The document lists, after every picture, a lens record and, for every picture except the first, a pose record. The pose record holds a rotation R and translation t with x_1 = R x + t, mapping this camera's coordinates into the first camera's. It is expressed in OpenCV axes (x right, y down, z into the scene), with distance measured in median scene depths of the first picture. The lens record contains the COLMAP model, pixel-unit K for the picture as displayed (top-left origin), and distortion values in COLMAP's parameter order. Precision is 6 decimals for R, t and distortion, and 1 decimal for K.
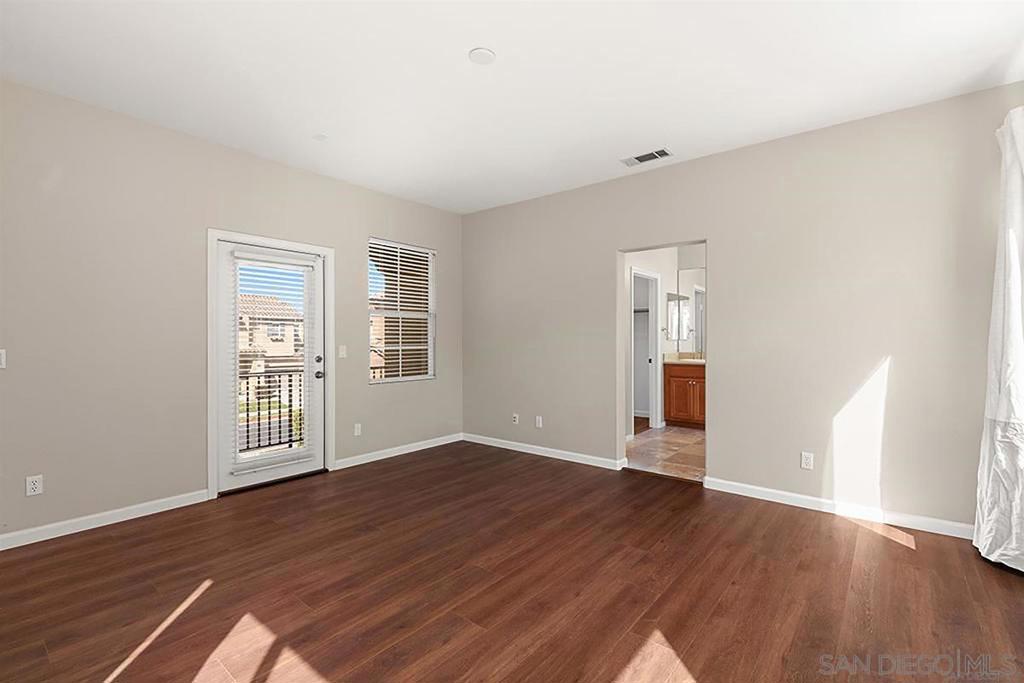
lens RADIAL K [[460.5, 0, 519.9], [0, 460.5, 336.6], [0, 0, 1]] dist [0.001746, 0.000054]
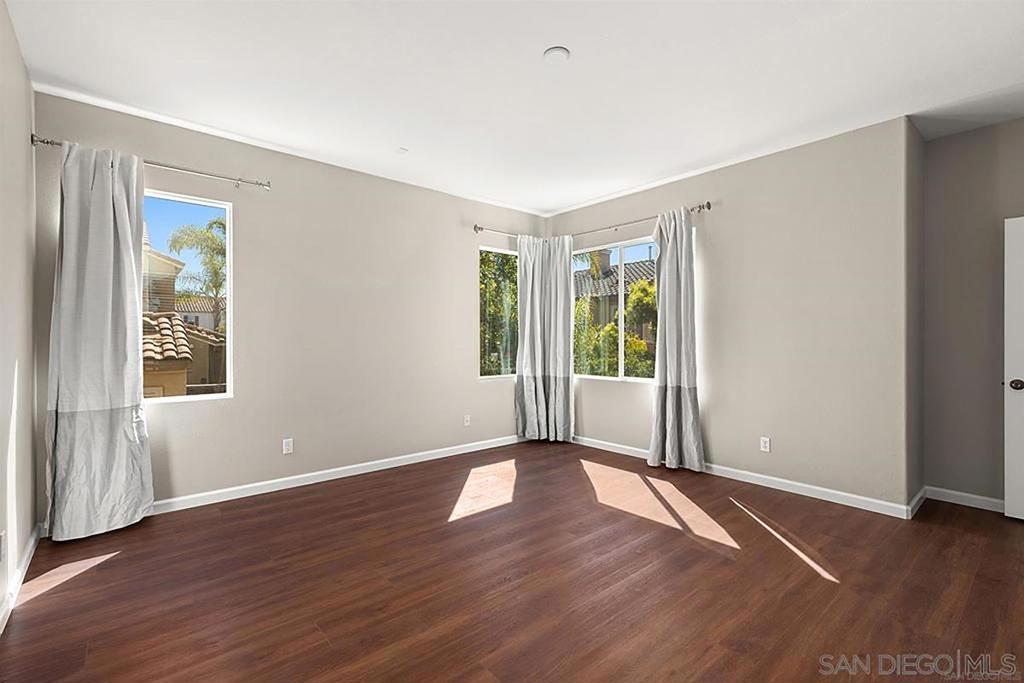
lens RADIAL K [[460.5, 0, 519.9], [0, 460.5, 336.6], [0, 0, 1]] dist [0.001746, 0.000054]
pose [[-0.983747, 0.005077, 0.179490, -0.207622], [0.003031, 0.999927, -0.011670, 0.016892], [-0.179536, -0.010936, -0.983691, 2.249751]]
